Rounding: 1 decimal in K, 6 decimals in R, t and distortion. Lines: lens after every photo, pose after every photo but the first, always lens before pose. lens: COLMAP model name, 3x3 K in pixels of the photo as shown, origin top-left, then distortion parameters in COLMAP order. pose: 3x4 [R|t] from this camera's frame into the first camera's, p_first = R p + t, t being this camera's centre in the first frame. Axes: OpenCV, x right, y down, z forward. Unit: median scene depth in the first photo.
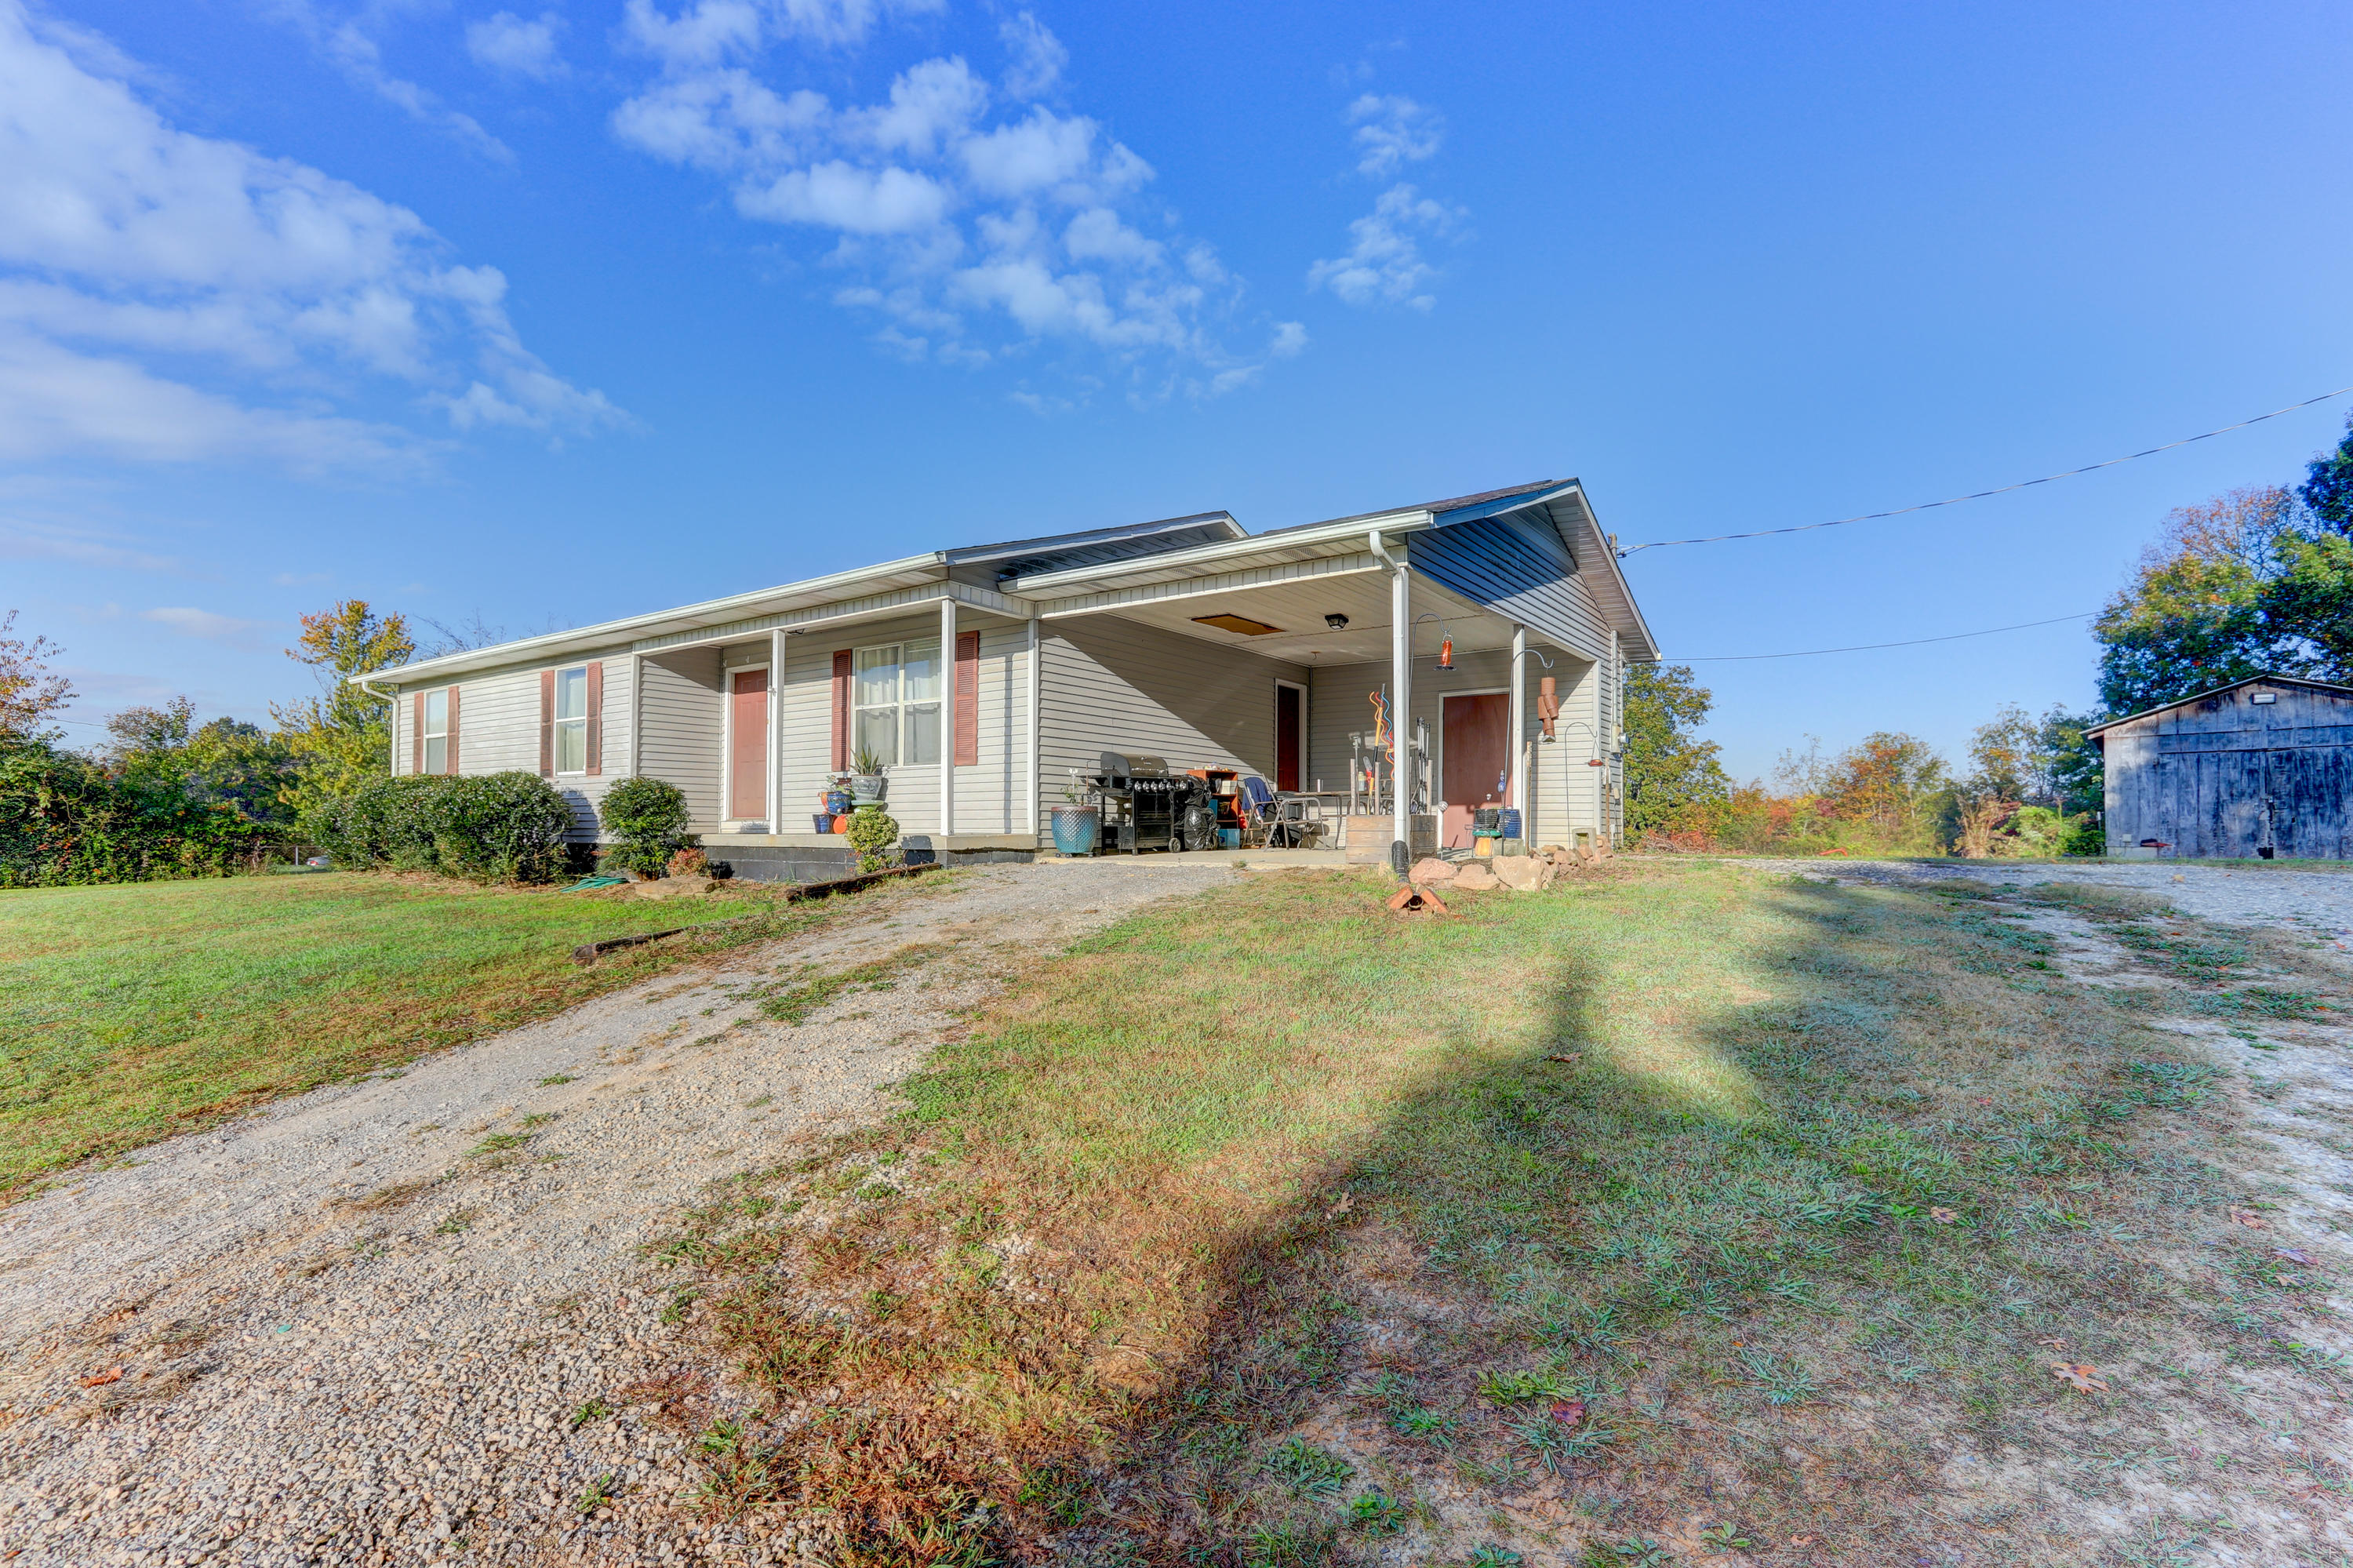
lens RADIAL K [[1091.0, 0, 1193.9], [0, 1091.0, 789.5], [0, 0, 1]] dist [0.006477, 0.002601]
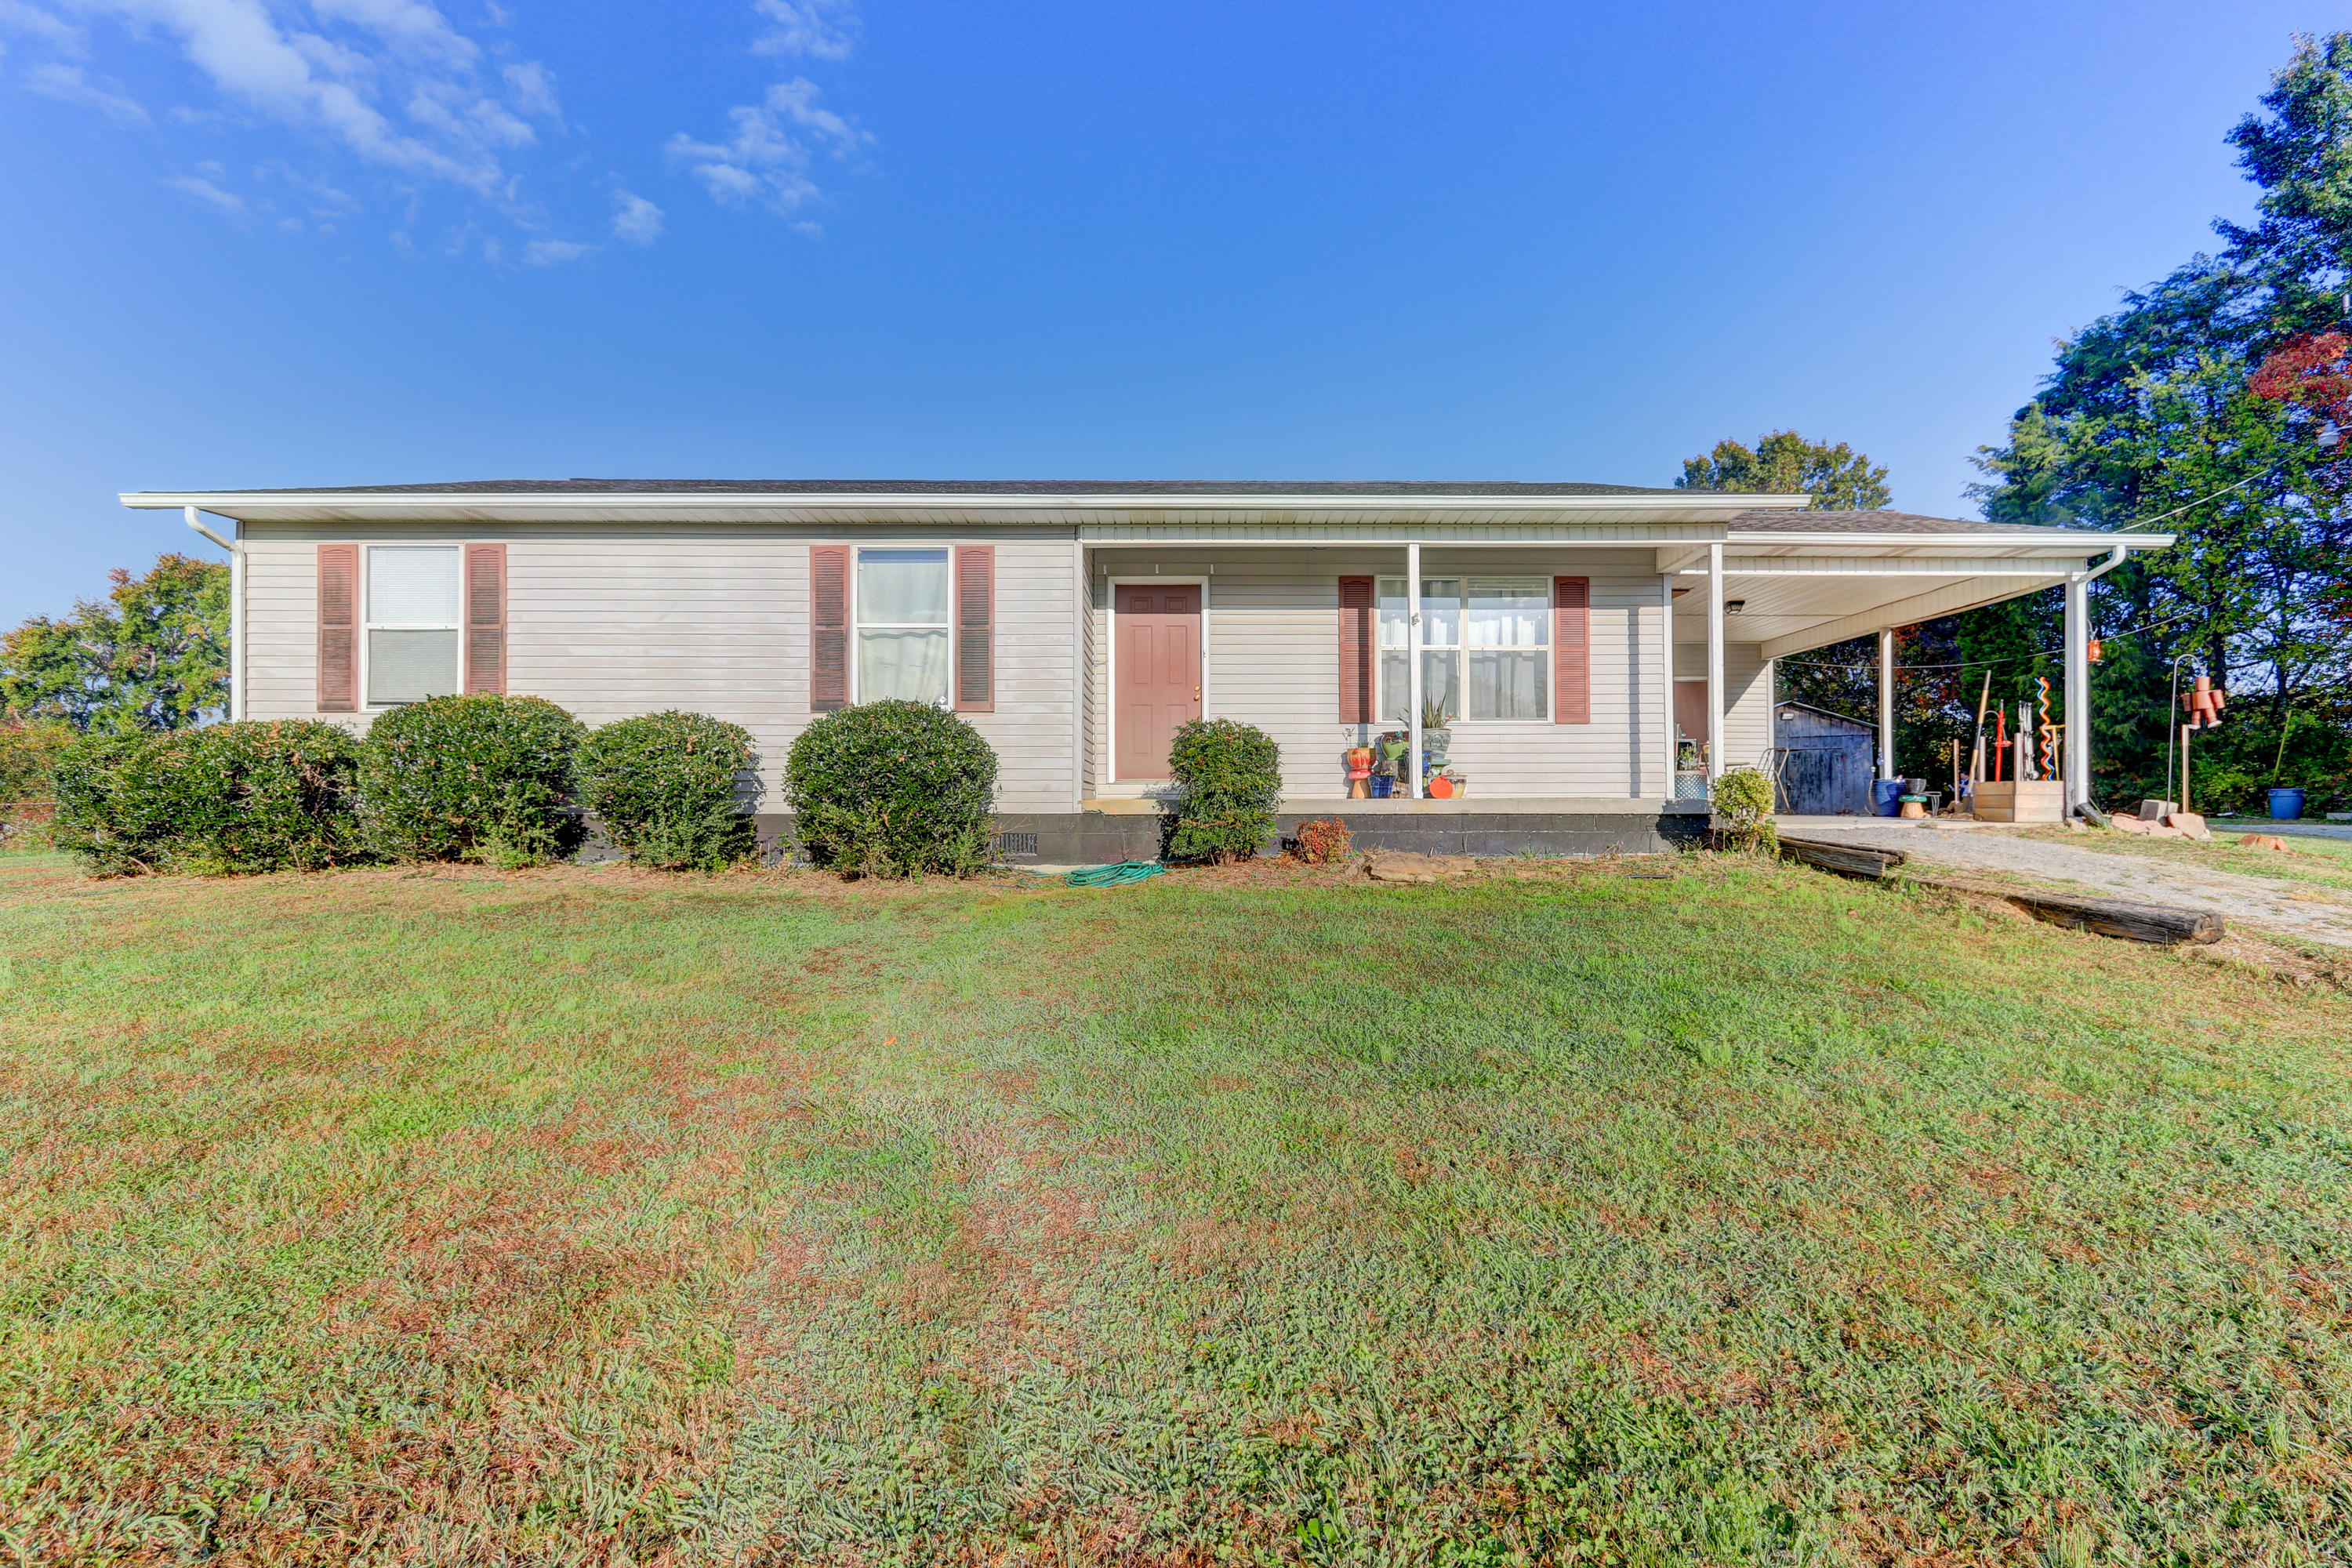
lens RADIAL K [[1102.6, 0, 1214.8], [0, 1102.6, 865.4], [0, 0, 1]] dist [-0.008392, 0.002039]
pose [[0.809720, -0.031240, 0.585984, -0.529283], [-0.019572, 0.996589, 0.080174, 0.014878], [-0.586489, -0.076387, 0.806347, 0.223681]]
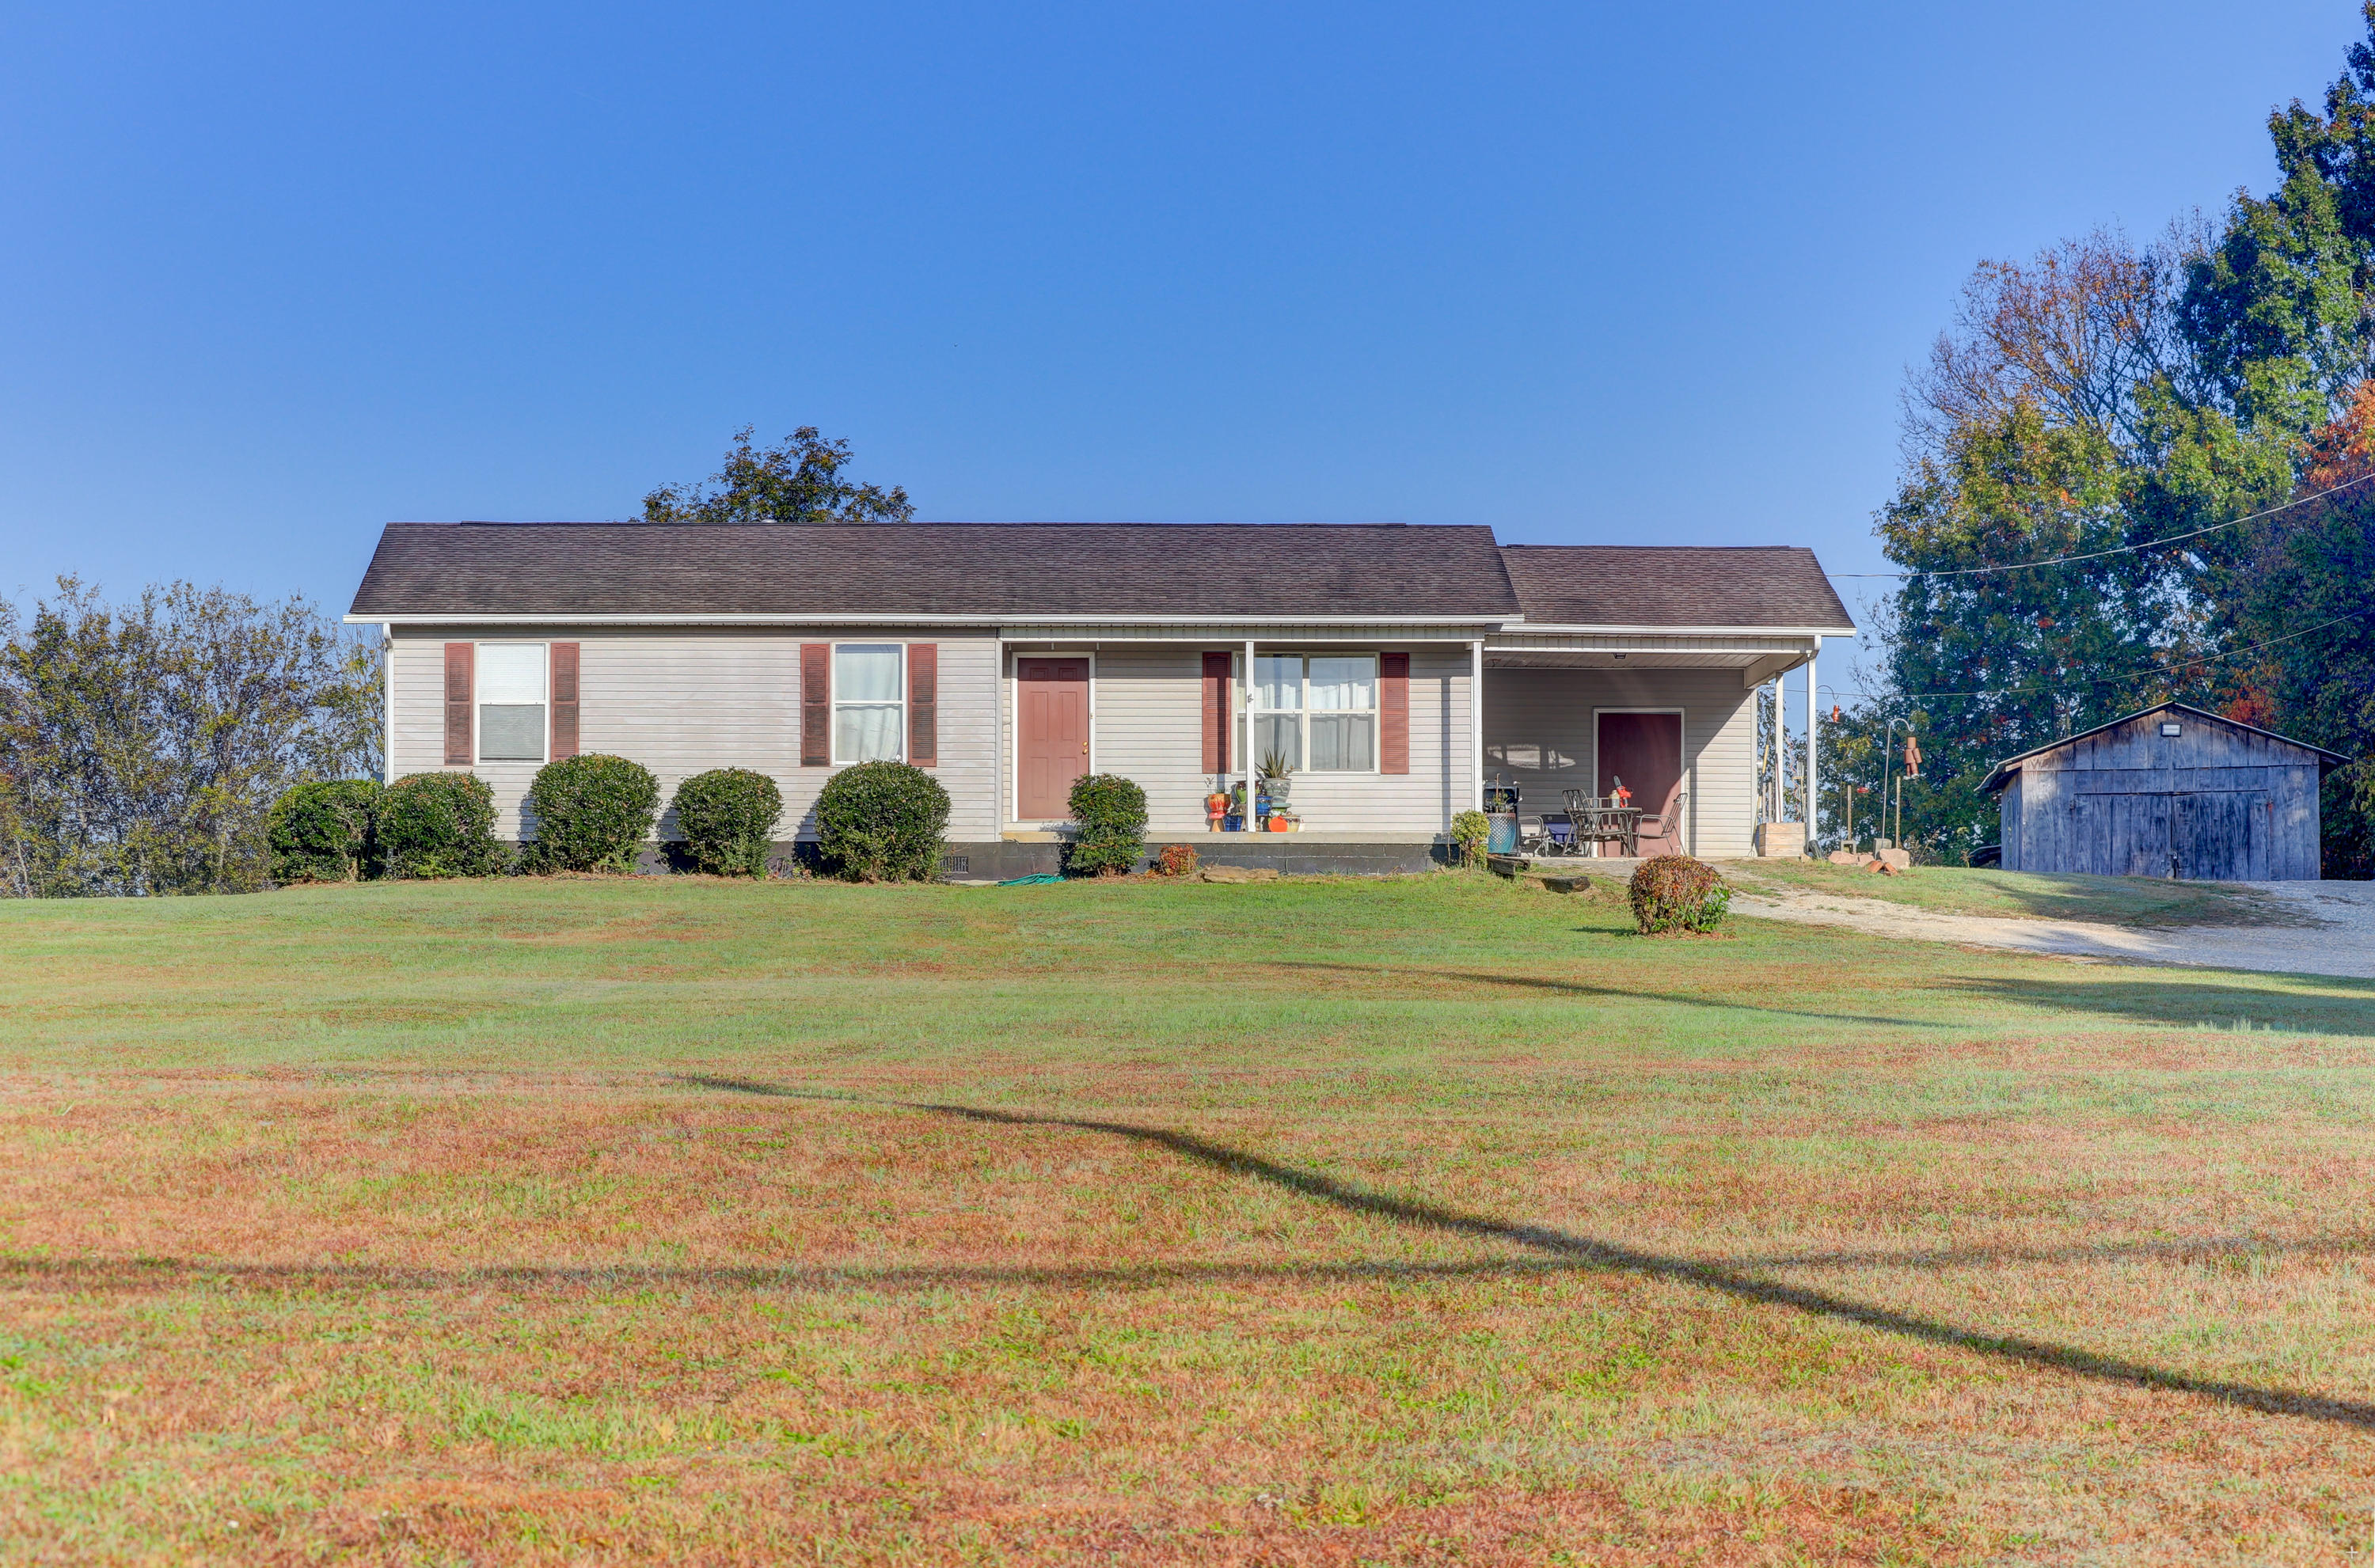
lens RADIAL K [[6104.6, 0, 1190.0], [0, 6104.6, 776.2], [0, 0, 1]] dist [-0.419944, 0.000000]
pose [[0.800354, 0.032360, 0.598654, -2.163940], [-0.022519, 0.999460, -0.023920, 0.070503], [-0.599105, 0.005663, 0.800651, -2.029956]]
